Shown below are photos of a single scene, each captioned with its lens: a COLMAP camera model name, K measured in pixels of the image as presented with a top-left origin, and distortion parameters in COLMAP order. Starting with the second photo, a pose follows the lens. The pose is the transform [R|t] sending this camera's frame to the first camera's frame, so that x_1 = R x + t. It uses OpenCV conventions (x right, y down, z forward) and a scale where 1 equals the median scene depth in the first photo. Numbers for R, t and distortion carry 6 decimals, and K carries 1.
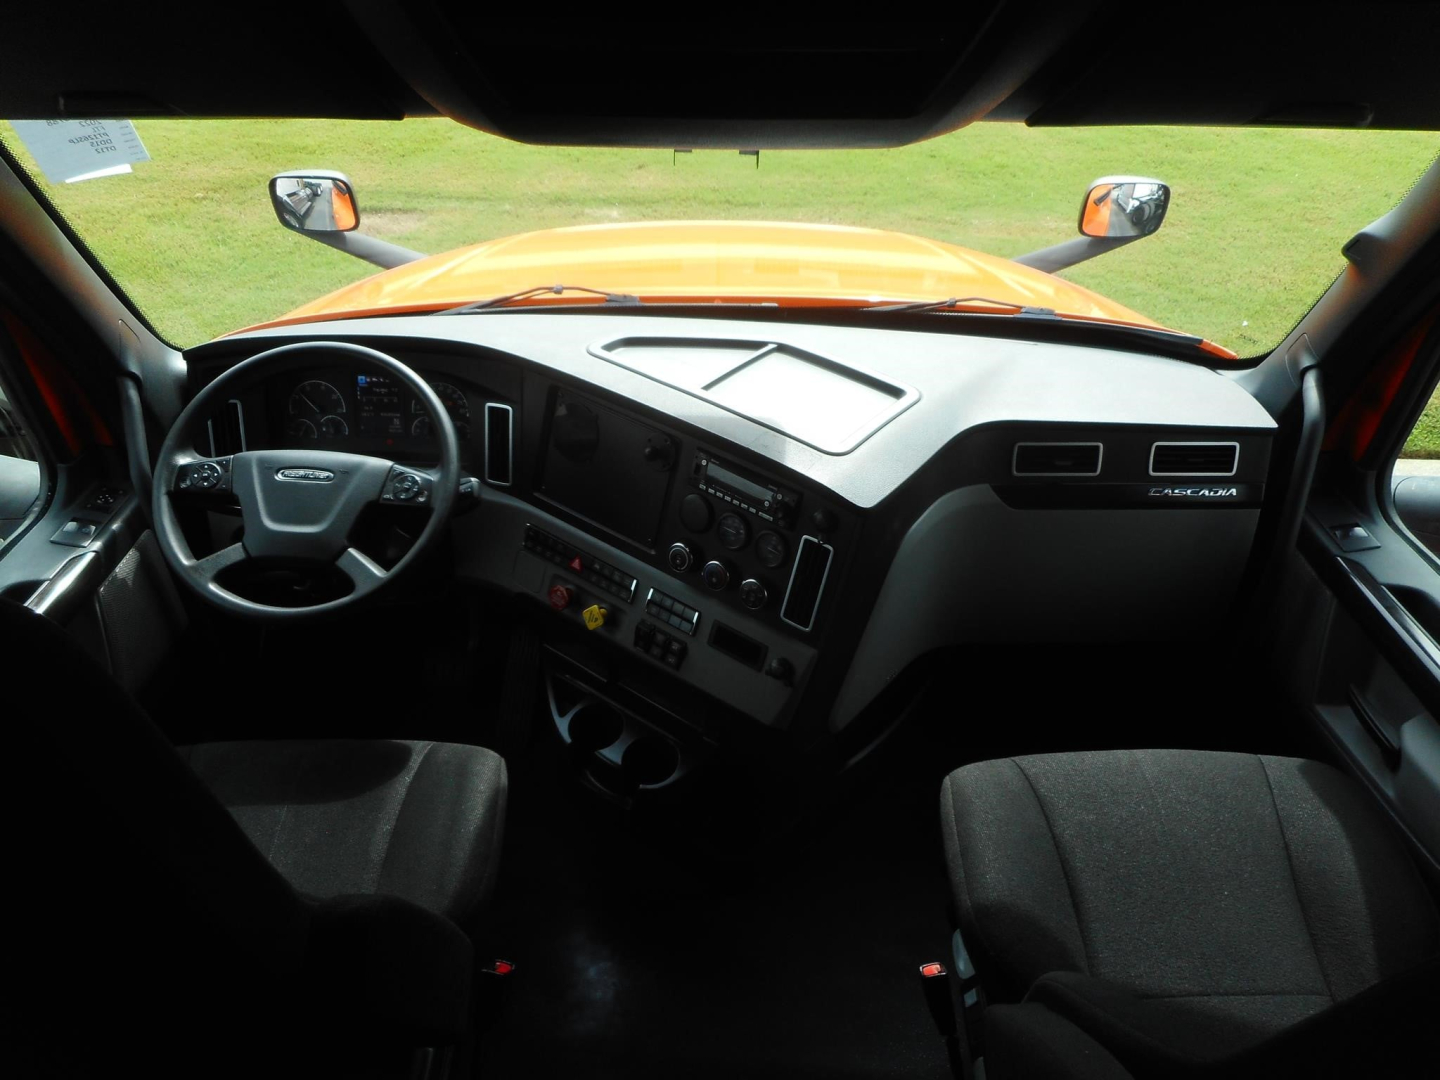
lens RADIAL K [[1105.4, 0, 684.7], [0, 1105.4, 545.2], [0, 0, 1]] dist [0.011329, 0.002628]
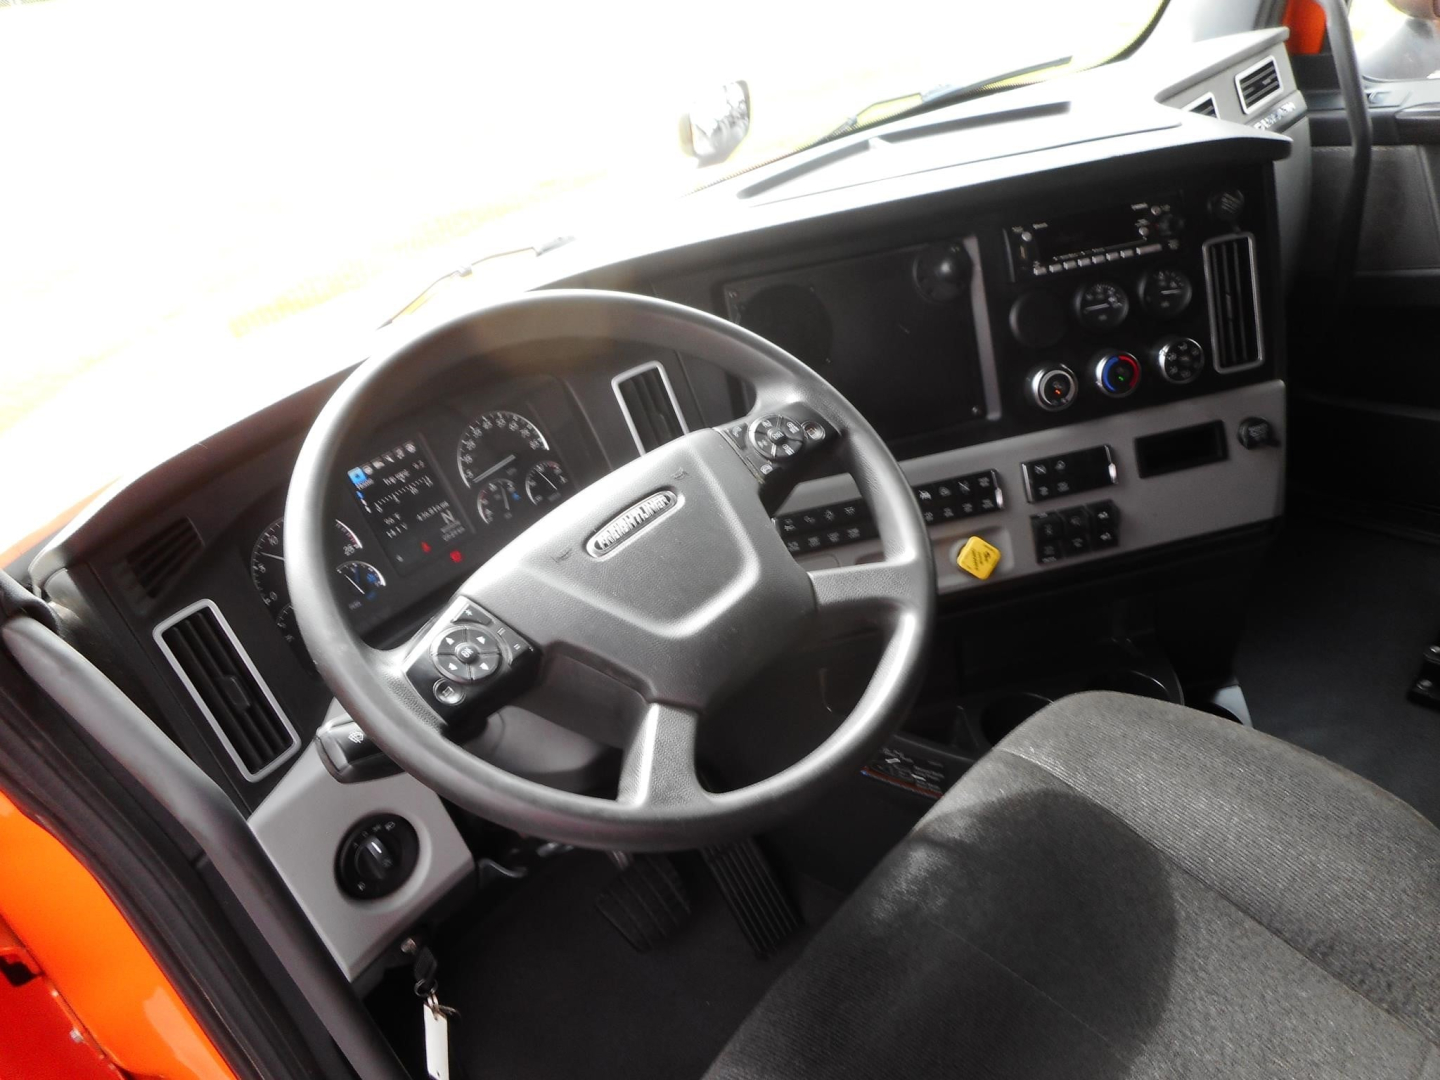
lens RADIAL K [[1102.7, 0, 720.0], [0, 1102.7, 540.0], [0, 0, 1]] dist [0.007287, 0.008009]
pose [[0.668251, -0.484908, 0.564186, -0.557144], [0.574086, 0.818459, 0.023475, -0.044948], [-0.473146, 0.308204, 0.825314, 0.572671]]
